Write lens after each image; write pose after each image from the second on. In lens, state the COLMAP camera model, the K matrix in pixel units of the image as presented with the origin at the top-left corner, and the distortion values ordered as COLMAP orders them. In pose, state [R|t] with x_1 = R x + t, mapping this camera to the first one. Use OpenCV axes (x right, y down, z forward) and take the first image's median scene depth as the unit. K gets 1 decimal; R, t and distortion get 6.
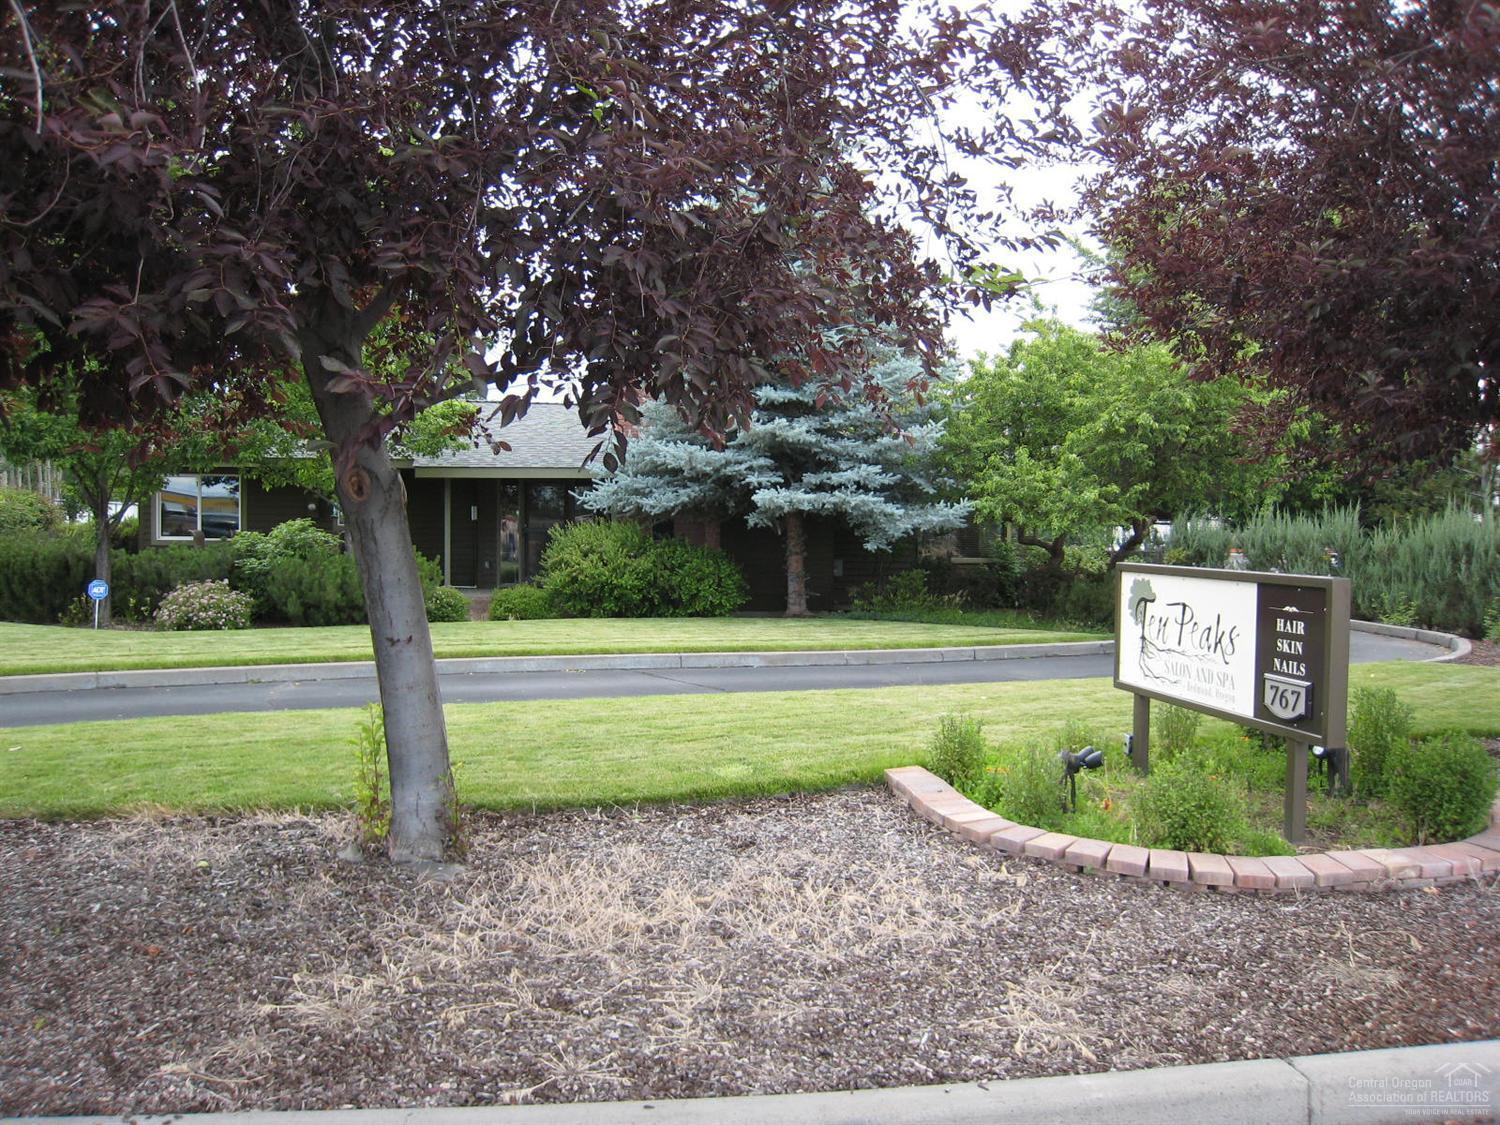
lens RADIAL K [[1227.5, 0, 750.0], [0, 1227.5, 562.5], [0, 0, 1]] dist [-0.153401, -0.001409]
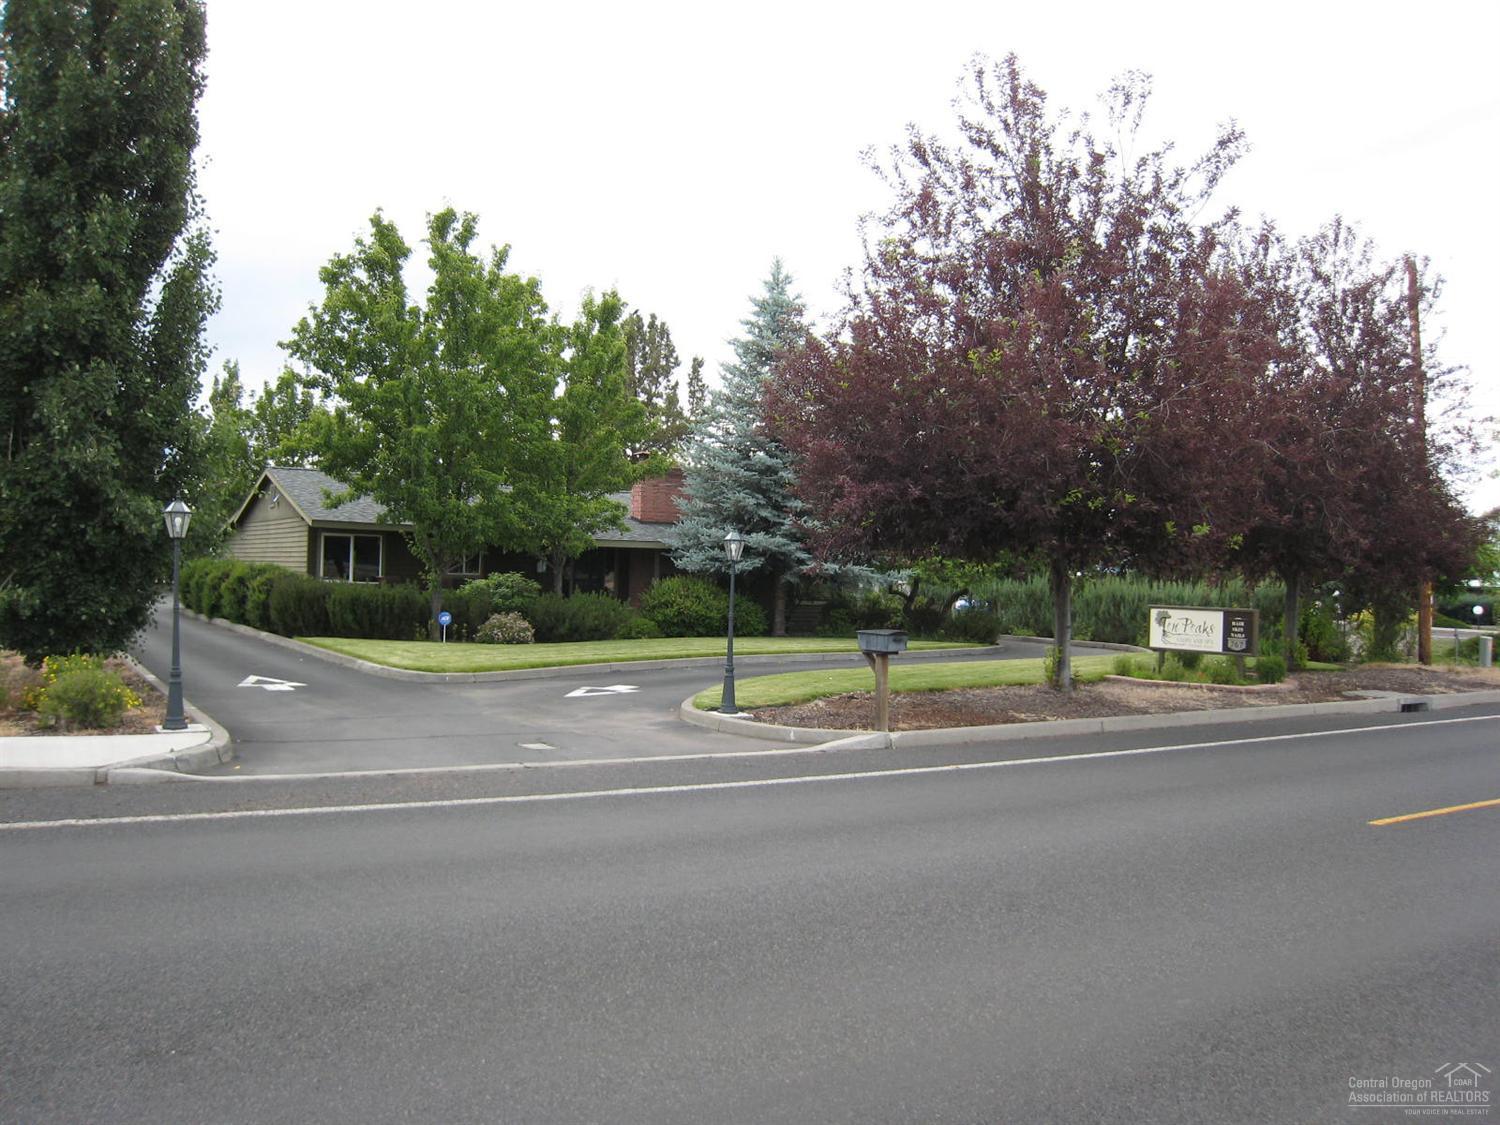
lens RADIAL K [[1227.5, 0, 750.0], [0, 1227.5, 562.5], [0, 0, 1]] dist [-0.153401, -0.001409]
pose [[0.916989, 0.021545, 0.398331, -0.907754], [-0.008132, 0.999343, -0.035332, 0.004139], [-0.398830, 0.029160, 0.916561, -0.660935]]
